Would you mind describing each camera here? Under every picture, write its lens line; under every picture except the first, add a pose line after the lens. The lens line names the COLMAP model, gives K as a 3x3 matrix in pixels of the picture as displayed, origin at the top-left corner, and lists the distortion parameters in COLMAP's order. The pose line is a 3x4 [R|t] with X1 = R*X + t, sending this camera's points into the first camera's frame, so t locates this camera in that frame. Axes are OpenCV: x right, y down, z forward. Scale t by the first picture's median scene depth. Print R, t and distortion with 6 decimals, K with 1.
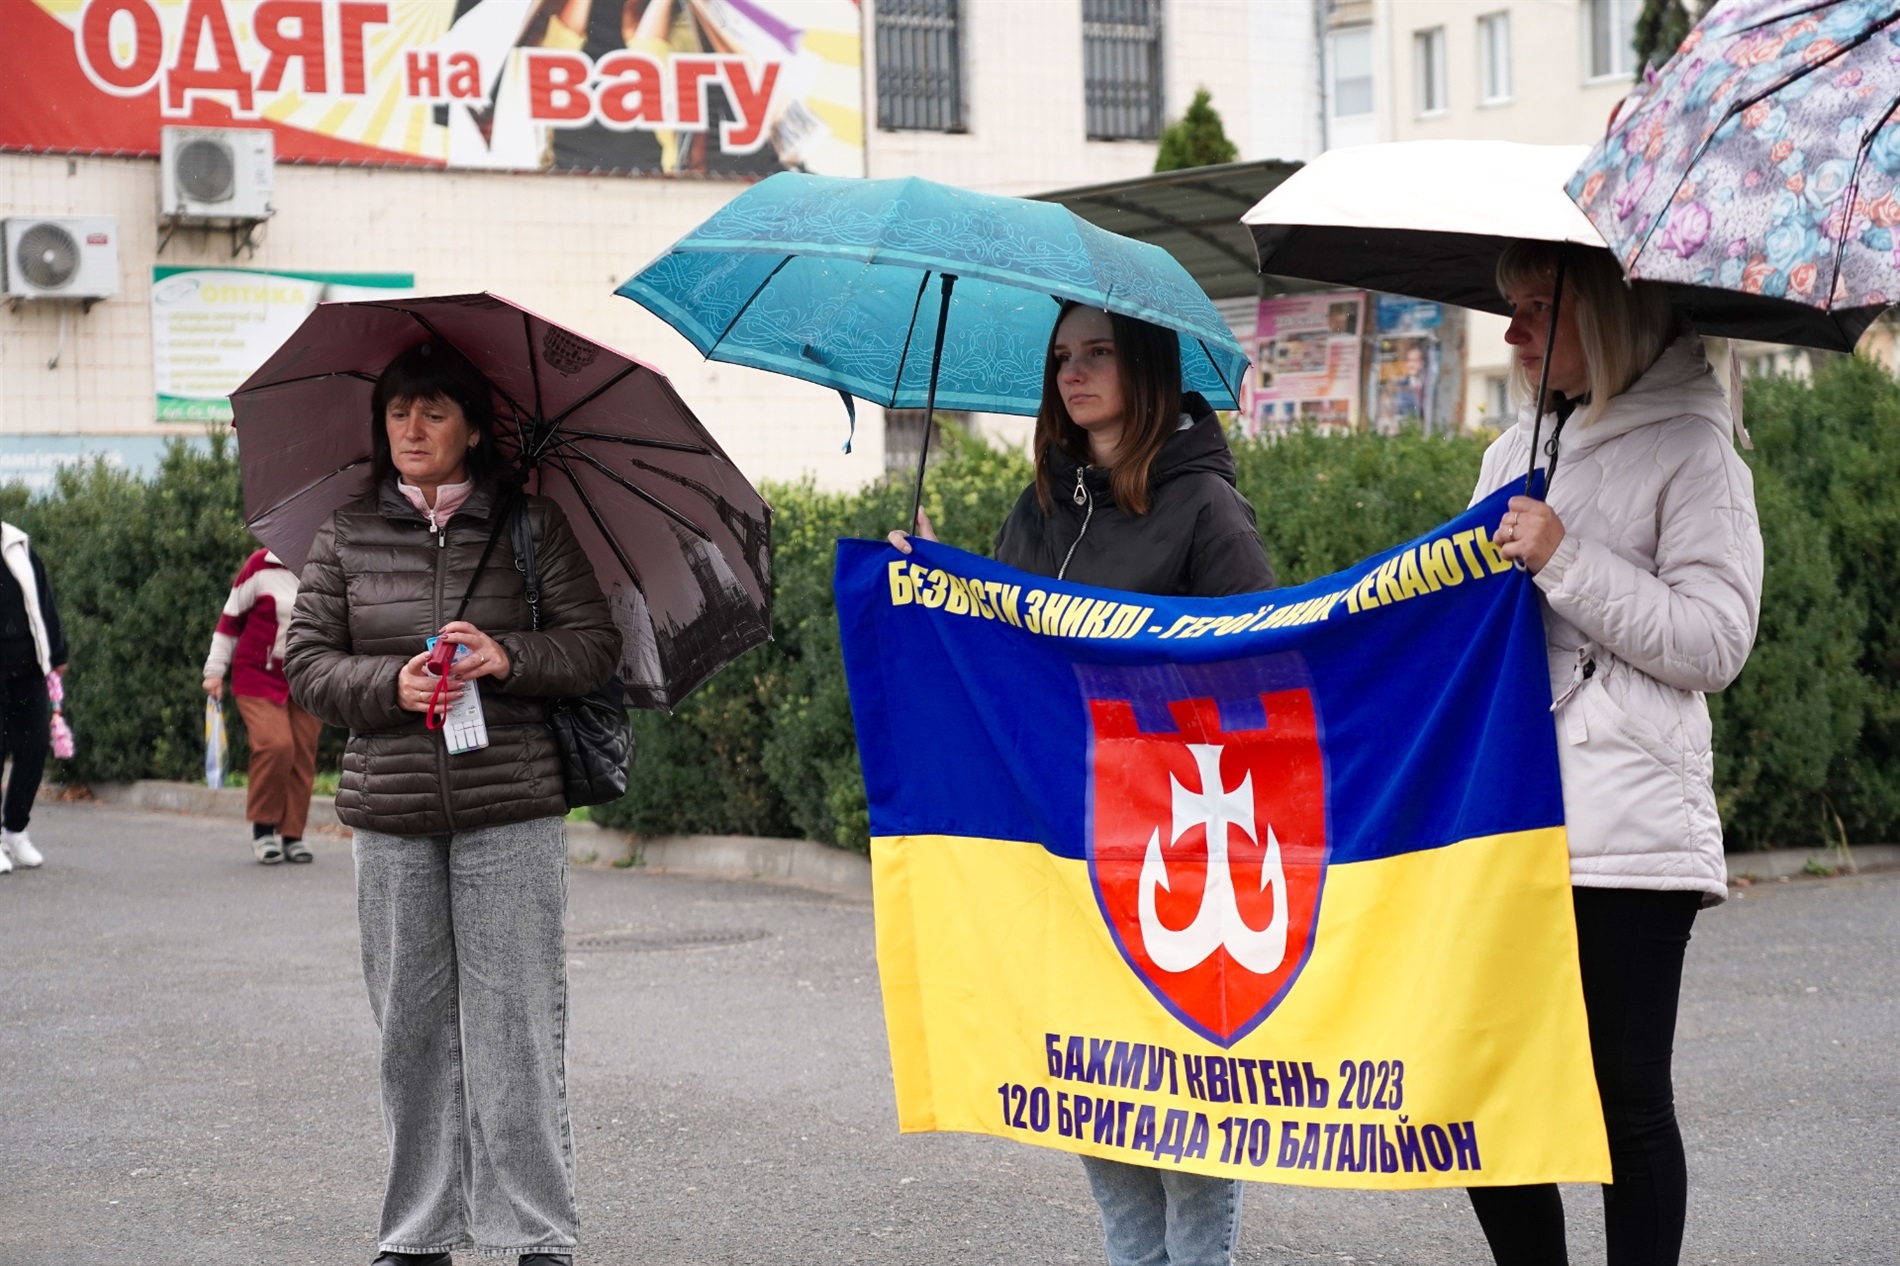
lens RADIAL K [[3790.0, 0, 914.2], [0, 3790.0, 623.9], [0, 0, 1]] dist [0.029875, 0.000000]
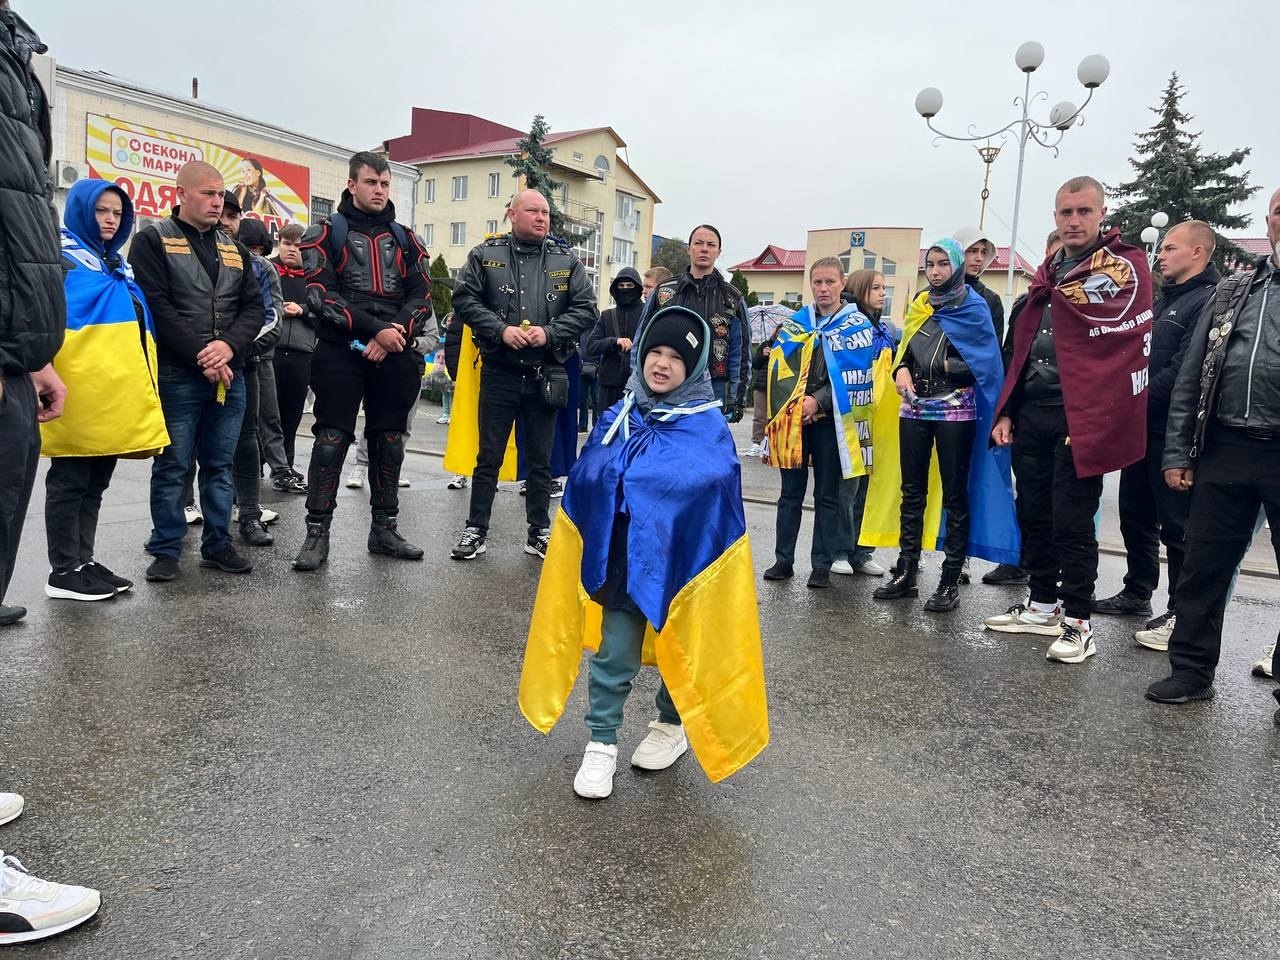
lens RADIAL K [[969.7, 0, 642.8], [0, 969.7, 473.9], [0, 0, 1]] dist [0.042539, -0.037953]
pose [[0.907826, 0.046650, 0.416744, -0.128614], [-0.087224, 0.993064, 0.078845, 0.012630], [-0.410175, -0.107928, 0.905598, -0.181037]]
